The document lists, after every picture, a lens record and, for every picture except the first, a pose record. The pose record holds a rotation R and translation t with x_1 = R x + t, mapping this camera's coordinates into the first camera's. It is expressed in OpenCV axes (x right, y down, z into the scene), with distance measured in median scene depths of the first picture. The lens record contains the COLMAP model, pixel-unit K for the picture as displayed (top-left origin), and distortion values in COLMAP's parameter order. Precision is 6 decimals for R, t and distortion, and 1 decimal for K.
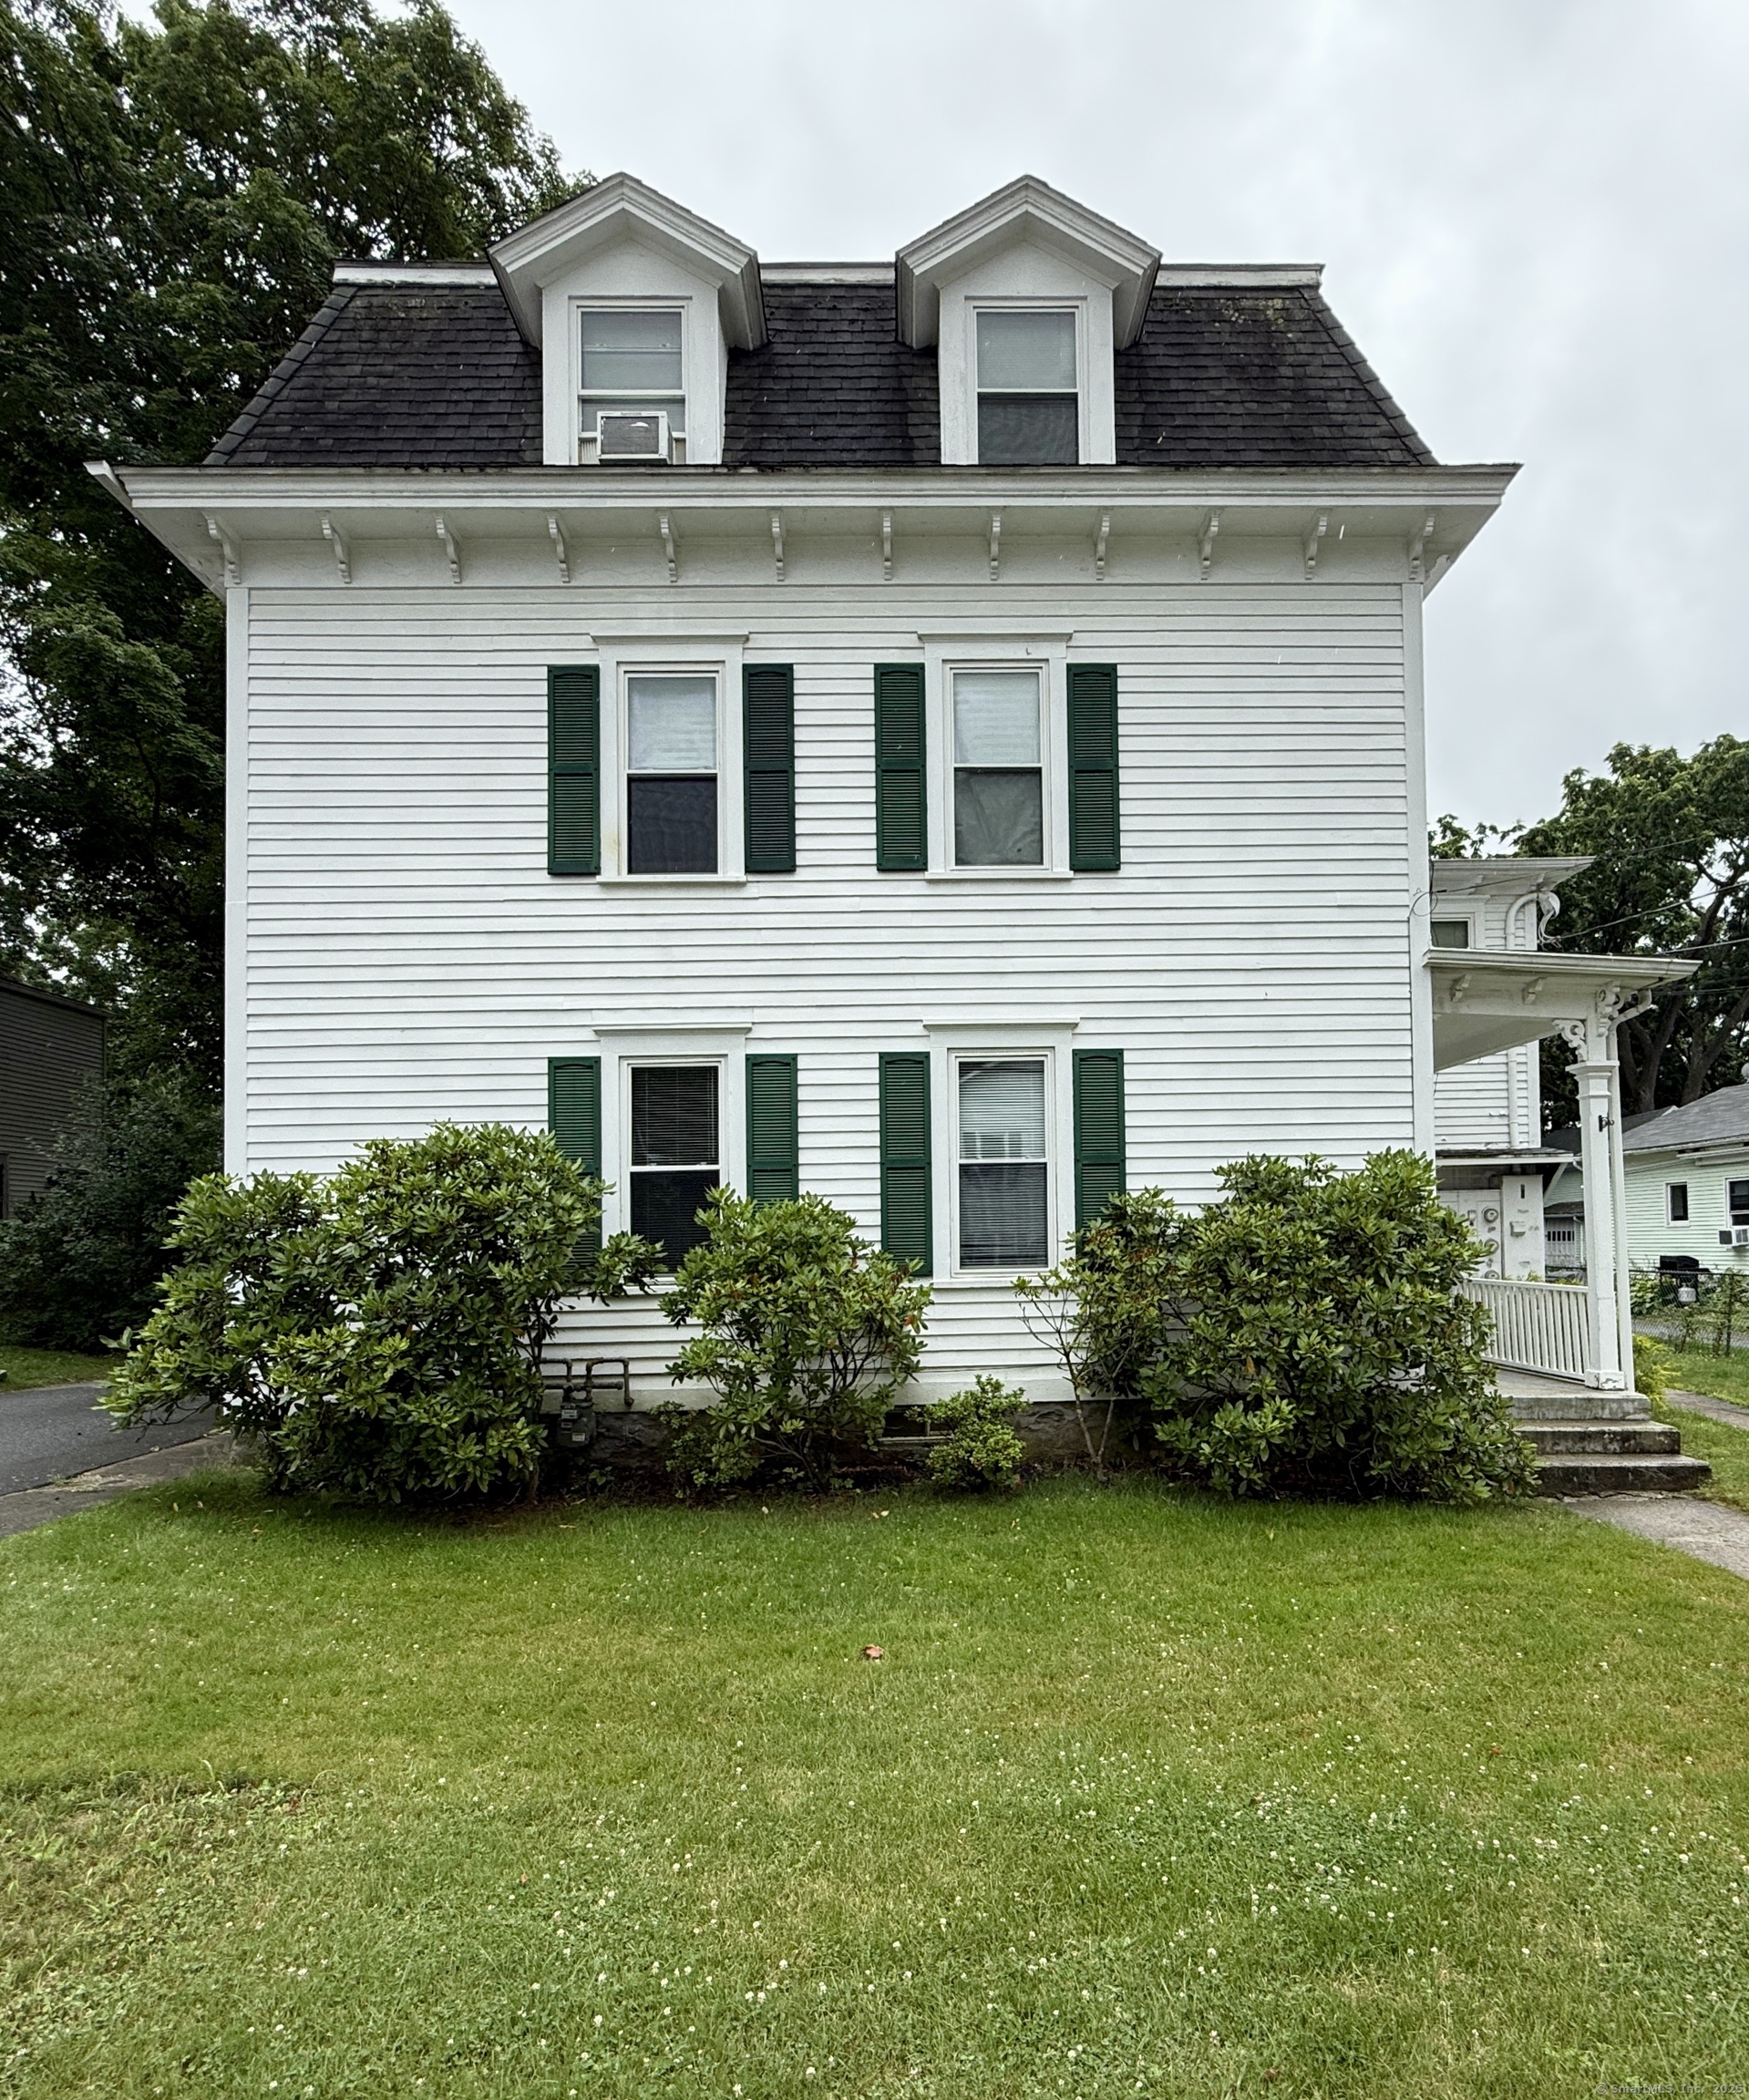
lens RADIAL K [[878.9, 0, 856.0], [0, 878.9, 1212.8], [0, 0, 1]] dist [-0.011399, -0.001073]
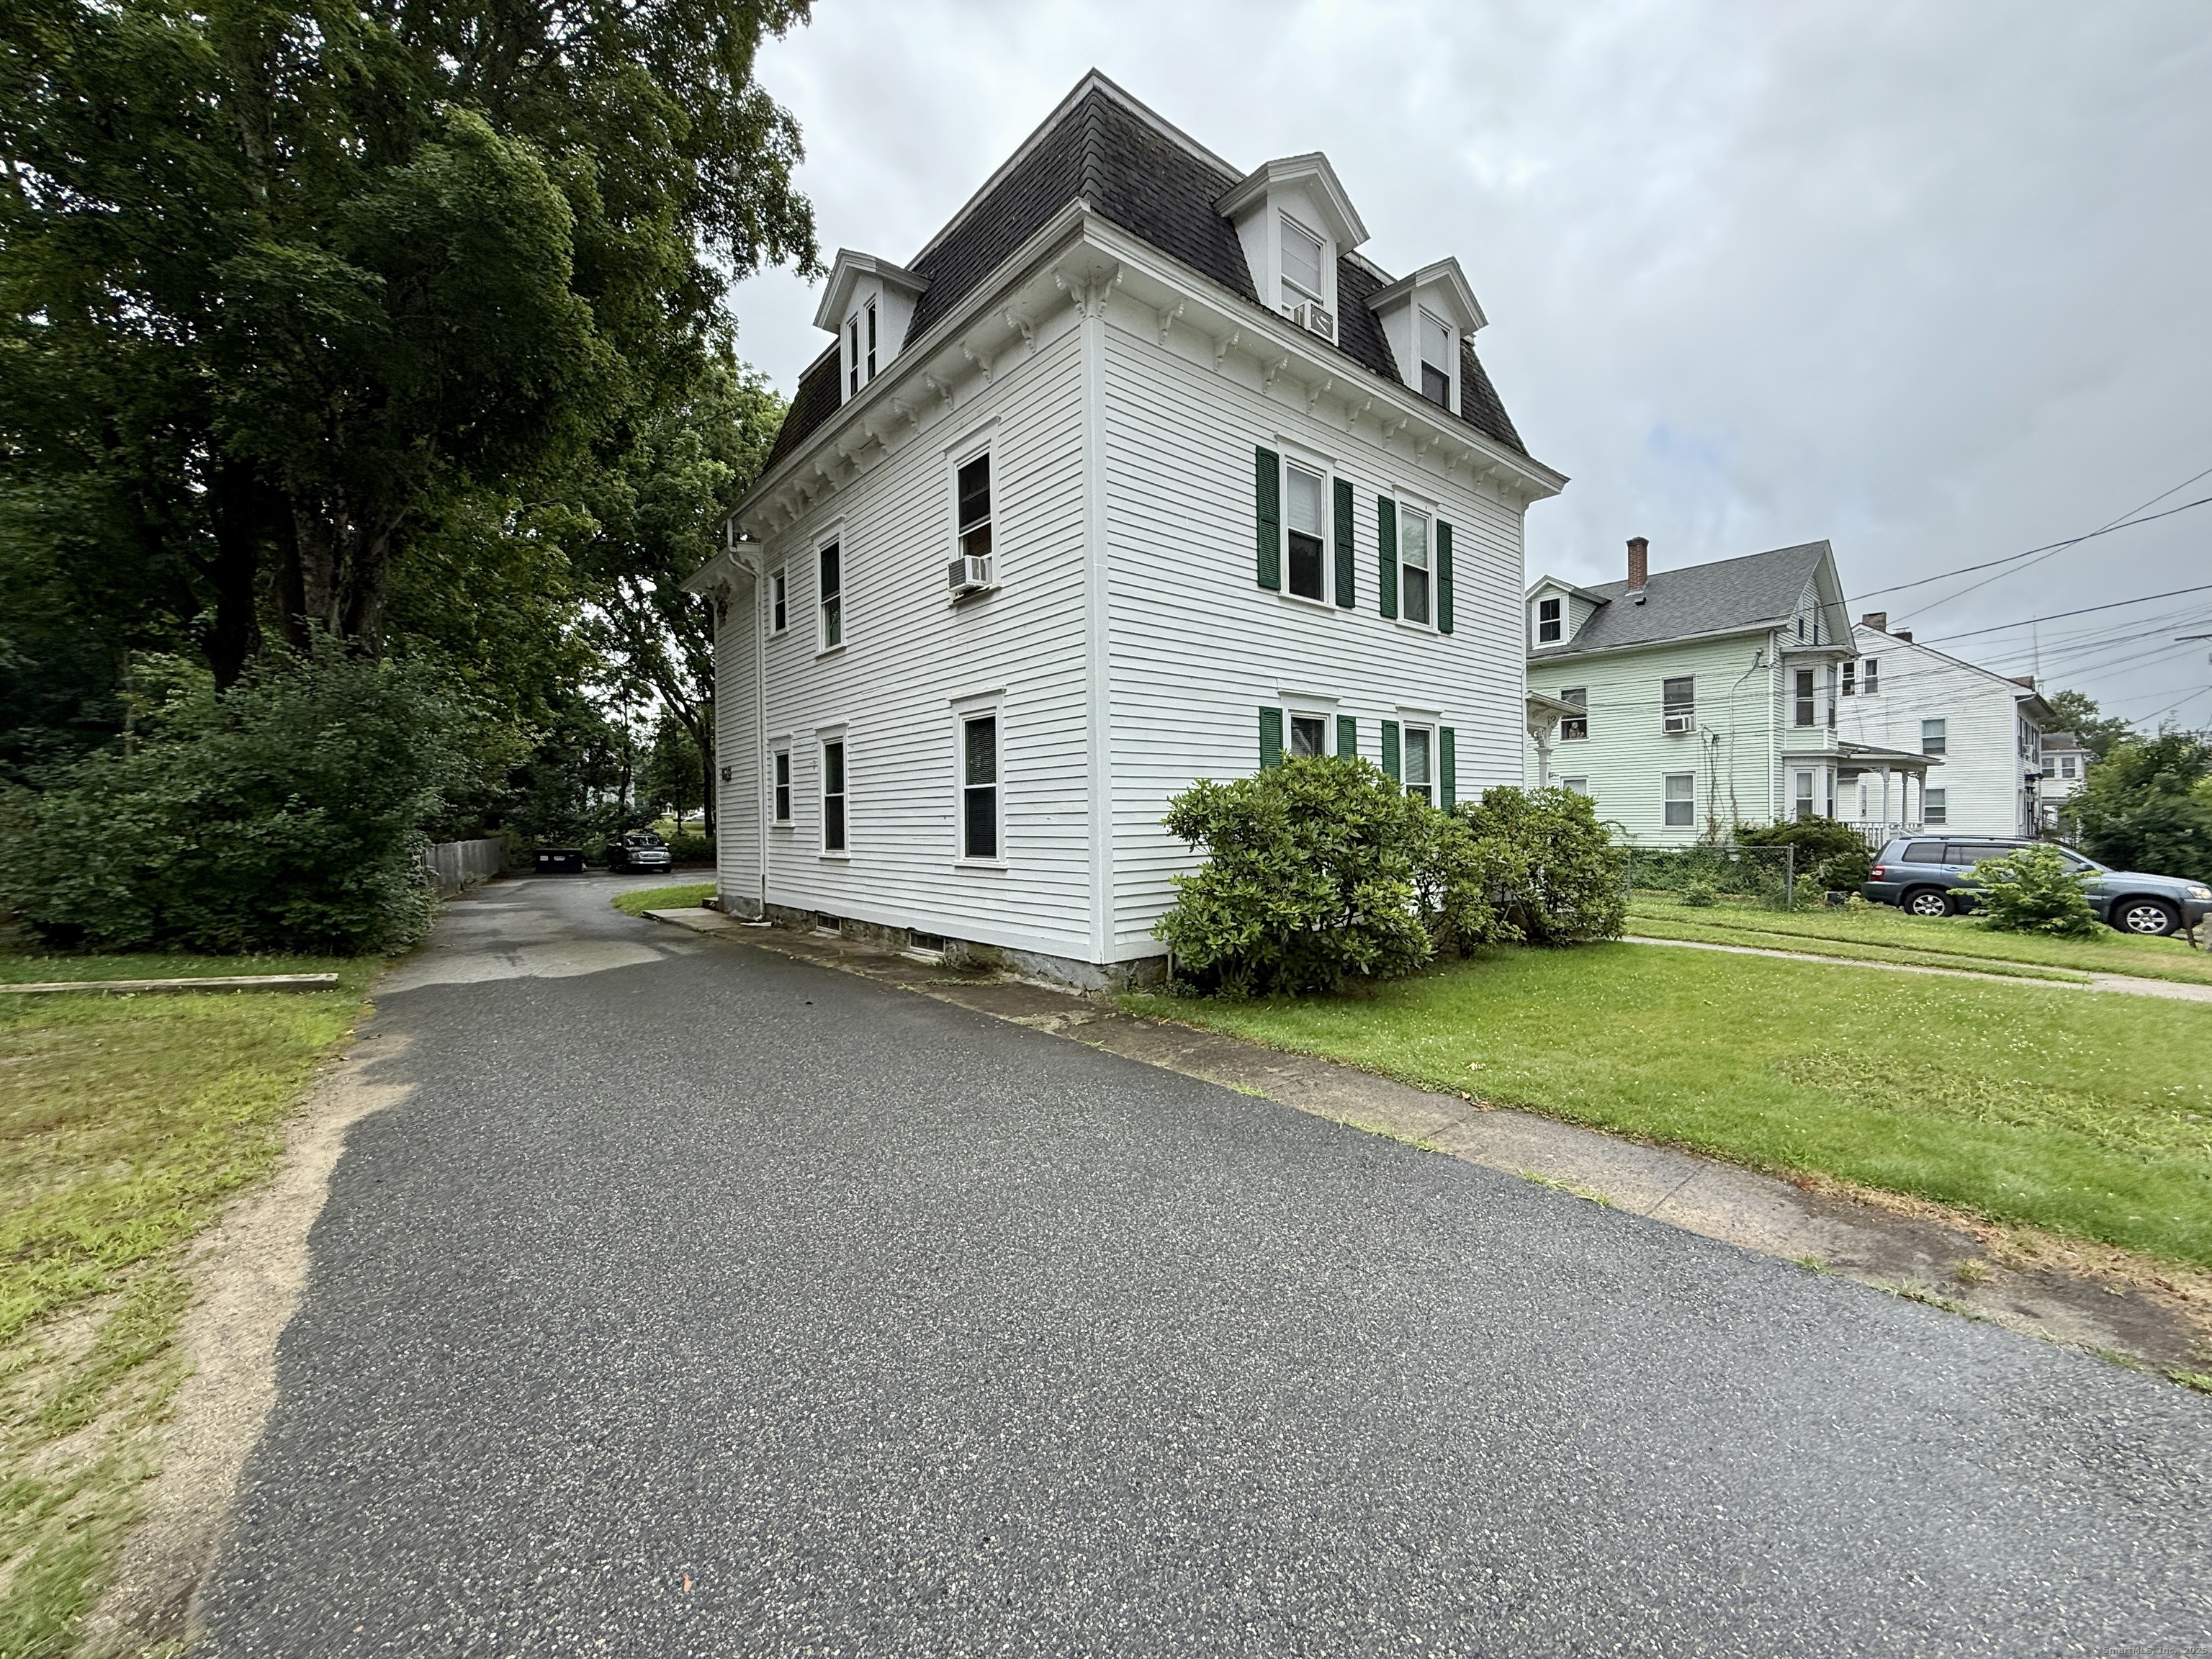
lens RADIAL K [[882.1, 0, 1114.1], [0, 882.1, 825.1], [0, 0, 1]] dist [-0.003130, -0.000206]
pose [[0.776086, 0.003599, 0.630617, -1.494379], [-0.006299, 0.999978, 0.002046, 0.026884], [-0.630596, -0.005560, 0.776091, -0.028007]]
